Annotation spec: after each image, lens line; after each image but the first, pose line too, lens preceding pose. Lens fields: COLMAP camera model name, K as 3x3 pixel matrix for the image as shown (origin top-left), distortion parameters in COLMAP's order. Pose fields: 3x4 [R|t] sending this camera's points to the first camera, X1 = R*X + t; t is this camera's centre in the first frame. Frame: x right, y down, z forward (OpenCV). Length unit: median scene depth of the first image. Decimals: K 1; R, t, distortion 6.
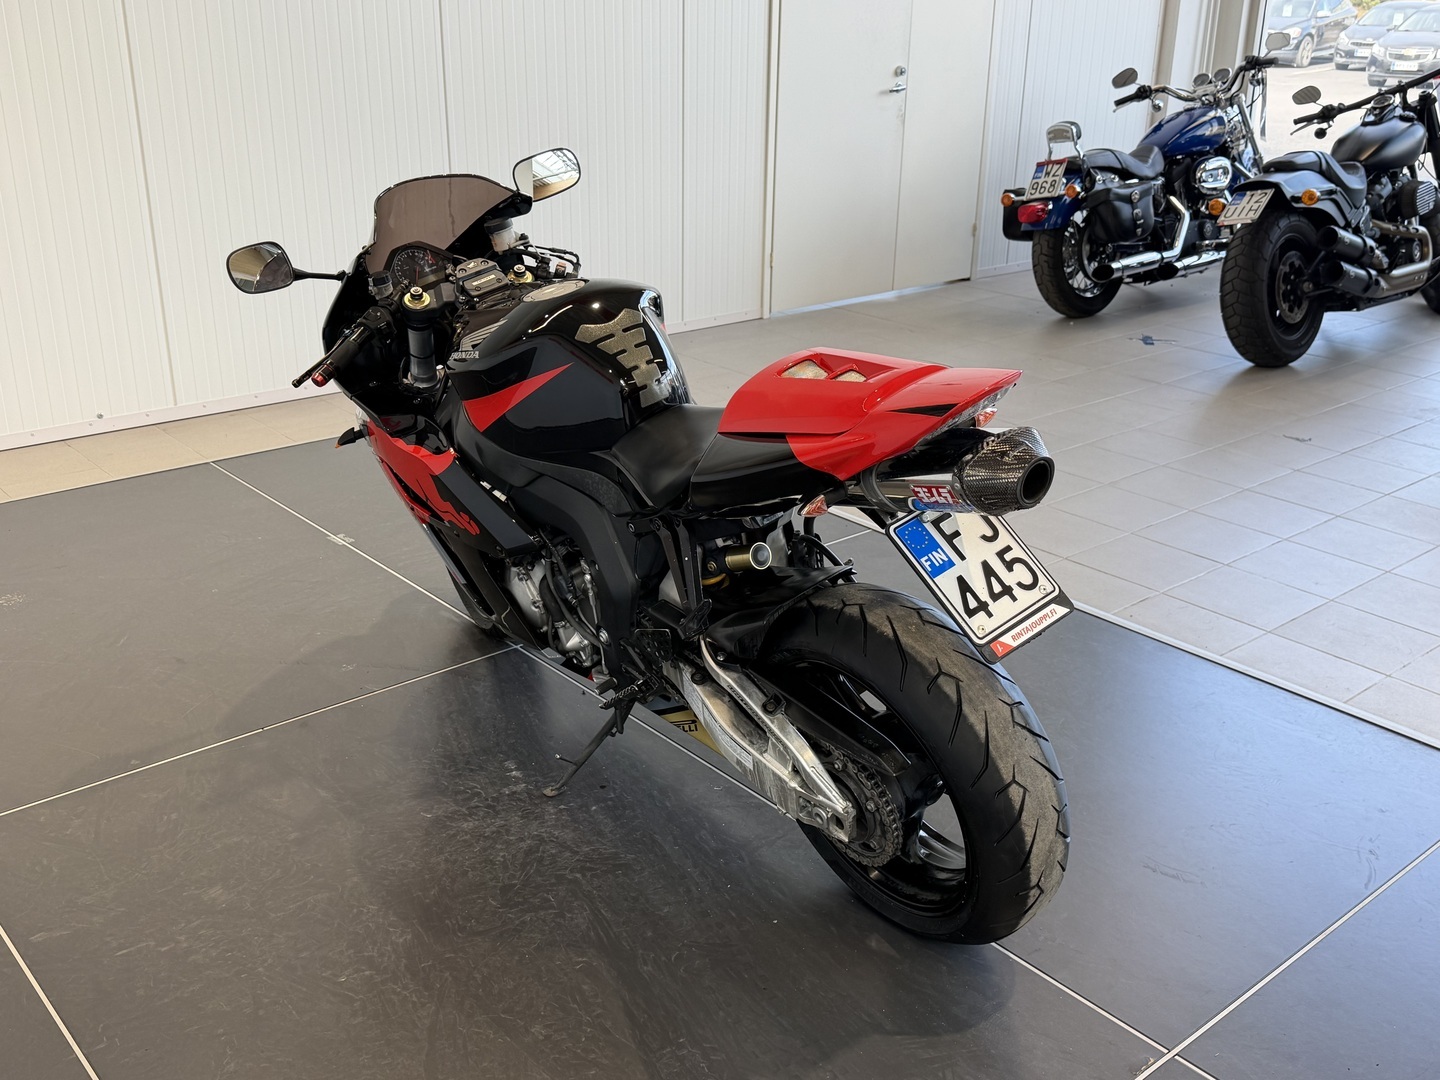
lens RADIAL K [[1443.6, 0, 720.0], [0, 1443.6, 540.0], [0, 0, 1]] dist [-0.000384, -0.003753]
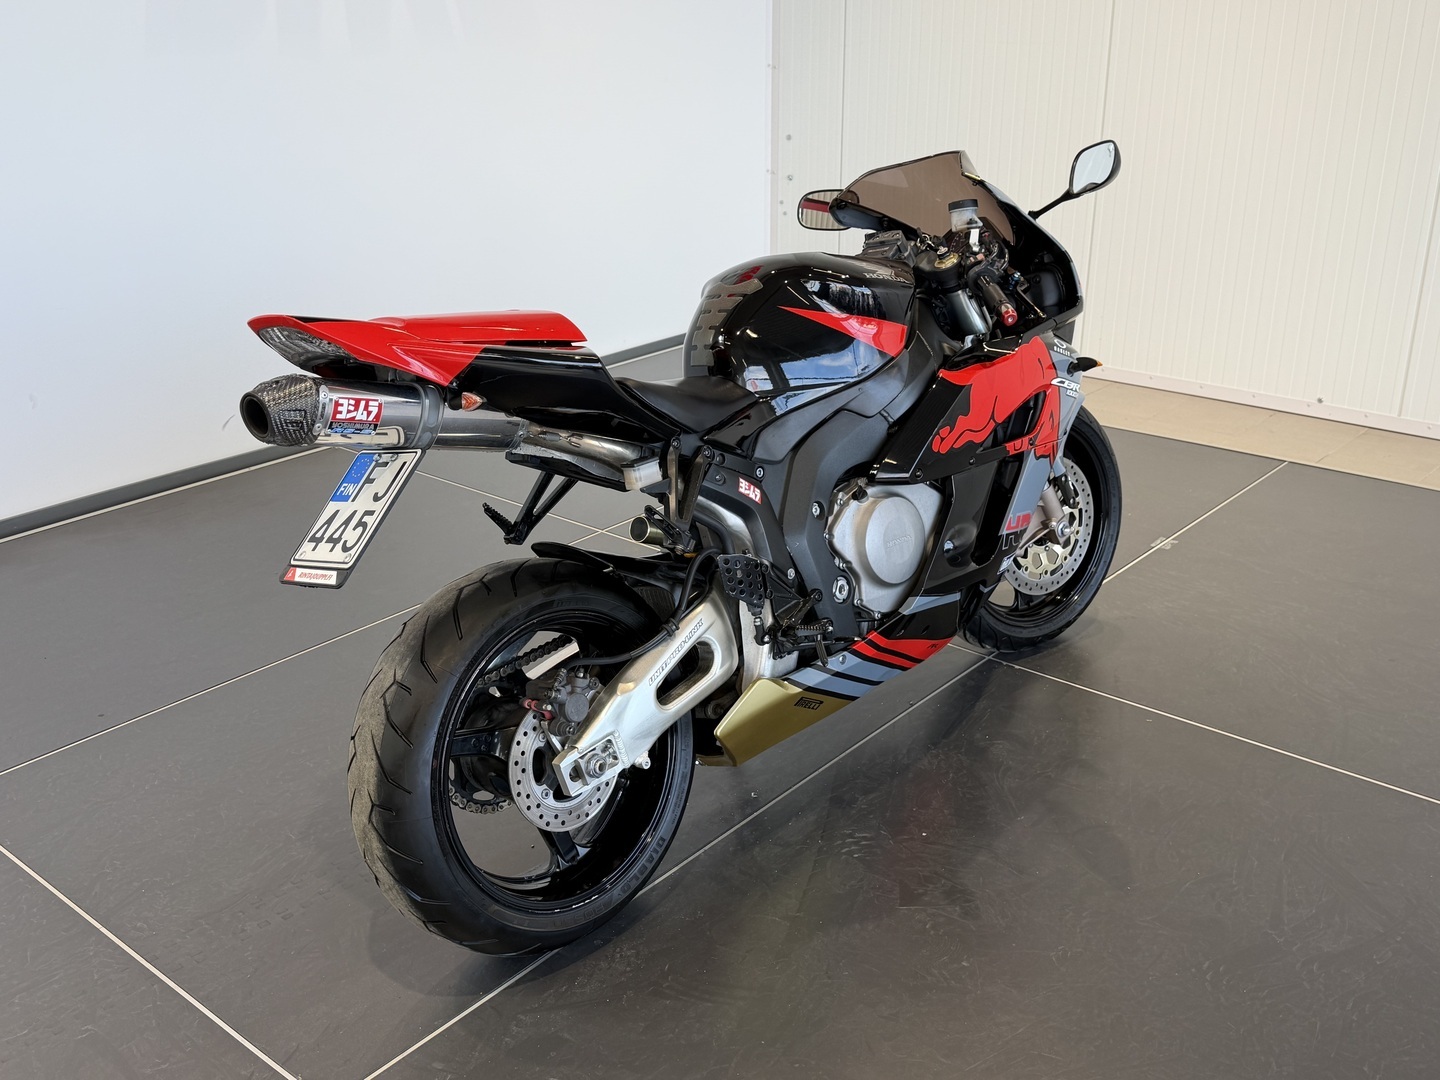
lens RADIAL K [[1443.6, 0, 720.0], [0, 1443.6, 540.0], [0, 0, 1]] dist [-0.000384, -0.003753]
pose [[0.159000, 0.351065, -0.922753, 1.176991], [-0.348776, 0.894352, 0.280162, -0.344393], [0.923620, 0.277288, 0.264645, 0.970033]]
